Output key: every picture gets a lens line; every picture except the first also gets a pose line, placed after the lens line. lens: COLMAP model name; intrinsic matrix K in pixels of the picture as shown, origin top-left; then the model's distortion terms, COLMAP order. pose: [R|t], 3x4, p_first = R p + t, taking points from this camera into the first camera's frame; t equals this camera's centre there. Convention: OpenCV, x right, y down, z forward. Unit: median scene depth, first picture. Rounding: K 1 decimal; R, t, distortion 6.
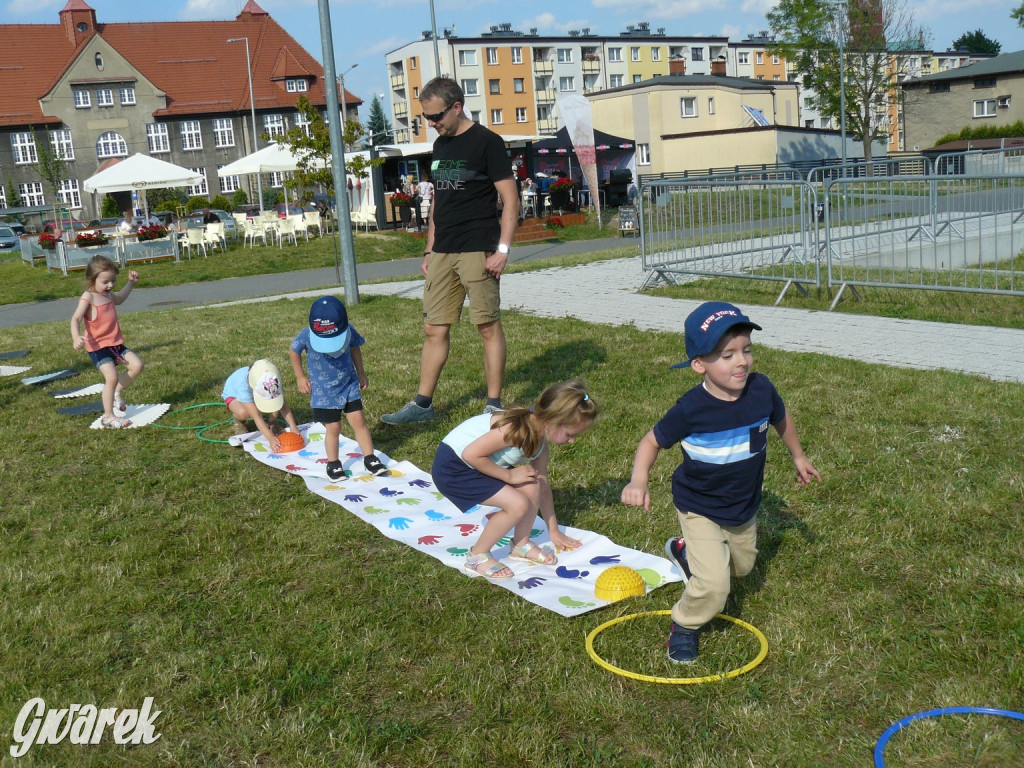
lens RADIAL K [[1116.8, 0, 502.6], [0, 1116.8, 395.8], [0, 0, 1]] dist [-0.183143, 0.239880]
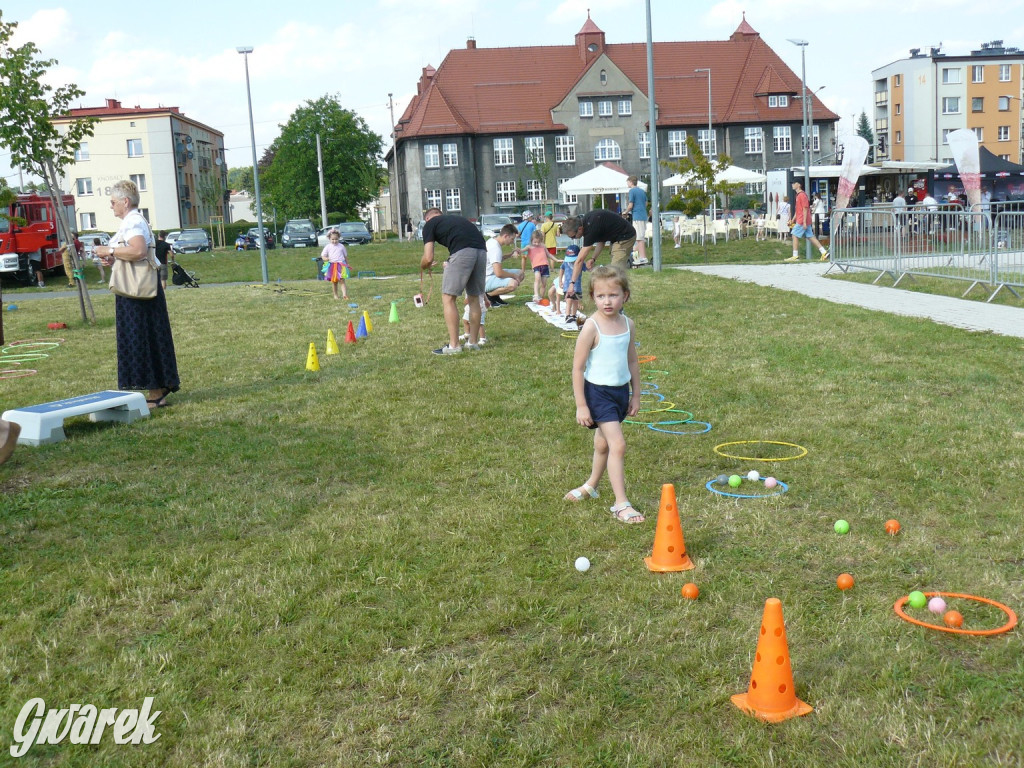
lens RADIAL K [[1116.8, 0, 502.6], [0, 1116.8, 395.8], [0, 0, 1]] dist [-0.183143, 0.239880]
pose [[0.901842, 0.106512, -0.418732, 0.052600], [-0.107953, 0.993948, 0.020327, 0.013466], [0.418363, 0.026872, 0.907882, -0.088720]]
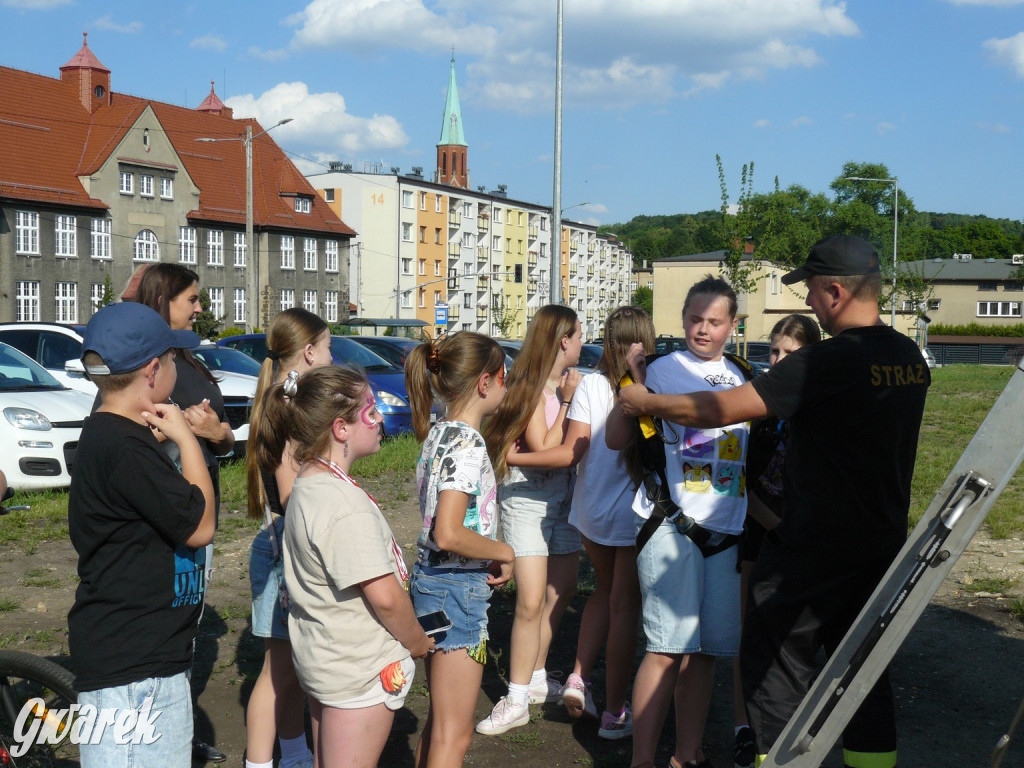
lens RADIAL K [[1267.3, 0, 512.0], [0, 1267.3, 384.0], [0, 0, 1]] dist [-0.124922, 0.295476]
pose [[0.850555, 0.066124, 0.521712, -0.585396], [0.024385, 0.986037, -0.164729, 0.018345], [-0.525320, 0.152833, 0.837067, 0.130490]]
